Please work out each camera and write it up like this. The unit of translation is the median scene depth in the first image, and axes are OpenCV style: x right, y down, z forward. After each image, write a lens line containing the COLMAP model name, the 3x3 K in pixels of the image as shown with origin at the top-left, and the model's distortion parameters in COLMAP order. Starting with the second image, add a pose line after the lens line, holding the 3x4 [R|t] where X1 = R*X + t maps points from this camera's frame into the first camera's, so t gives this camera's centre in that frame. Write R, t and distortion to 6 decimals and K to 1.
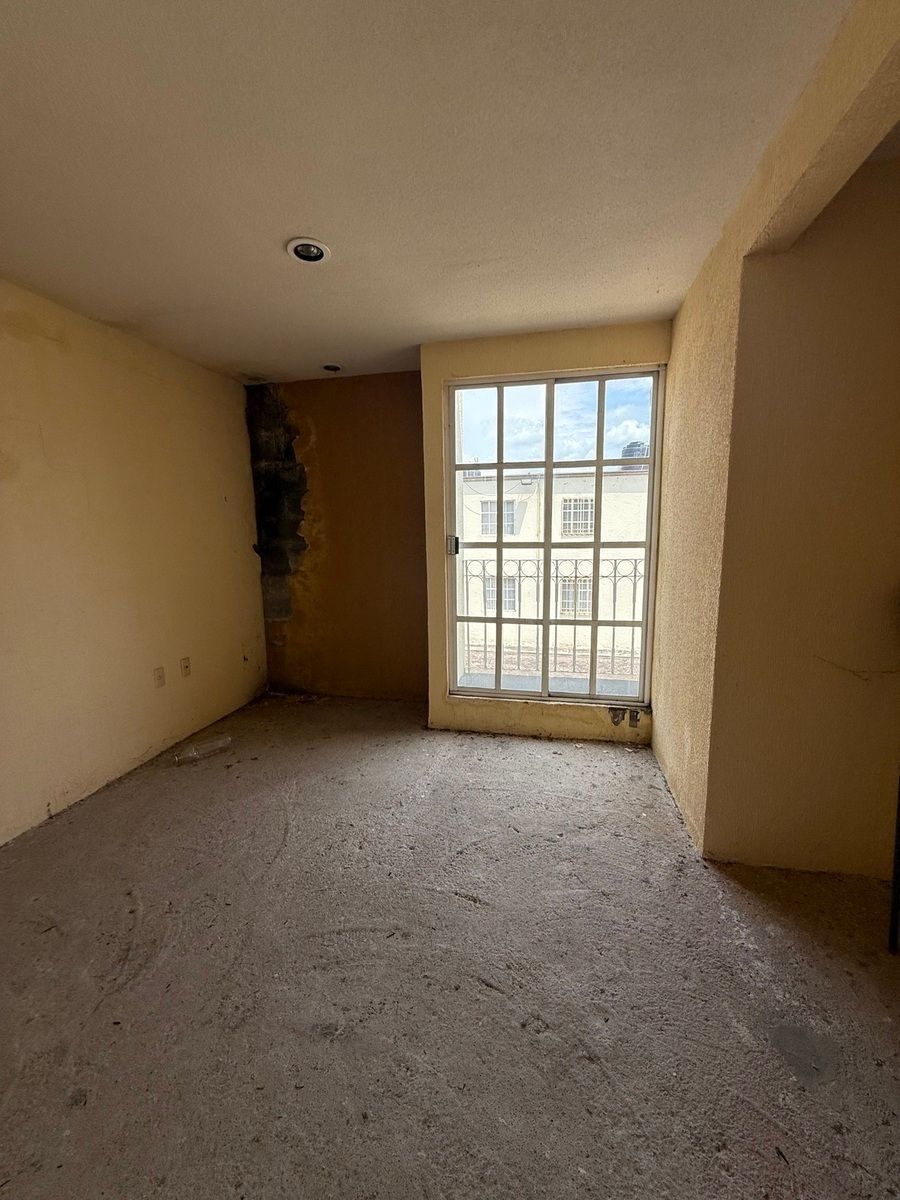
lens RADIAL K [[477.9, 0, 448.8], [0, 477.9, 597.1], [0, 0, 1]] dist [-0.000411, -0.000181]
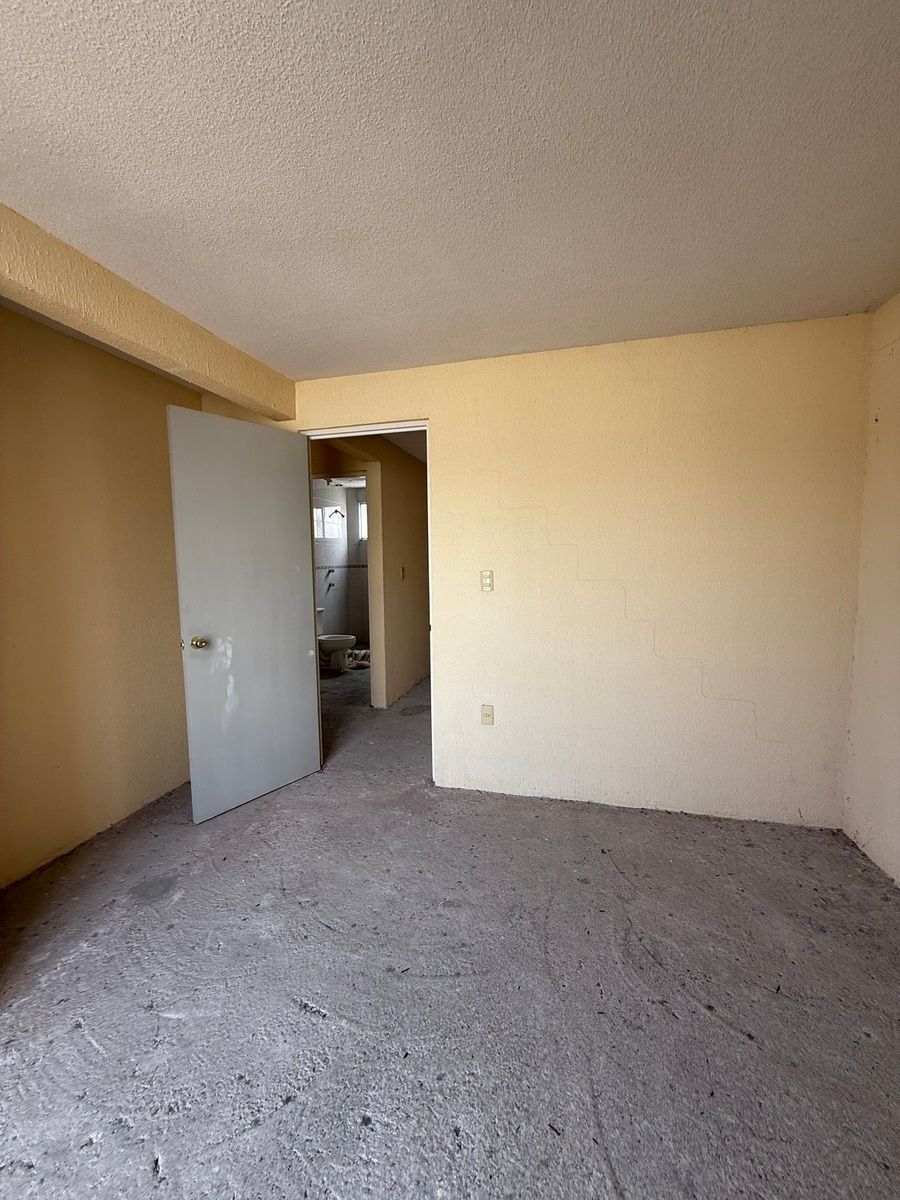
lens RADIAL K [[477.9, 0, 448.8], [0, 477.9, 597.1], [0, 0, 1]] dist [-0.000411, -0.000181]
pose [[-0.998806, 0.026475, 0.041061, -0.296864], [0.035259, 0.972388, 0.230691, -0.299101], [-0.033819, 0.231863, -0.972160, 1.937905]]
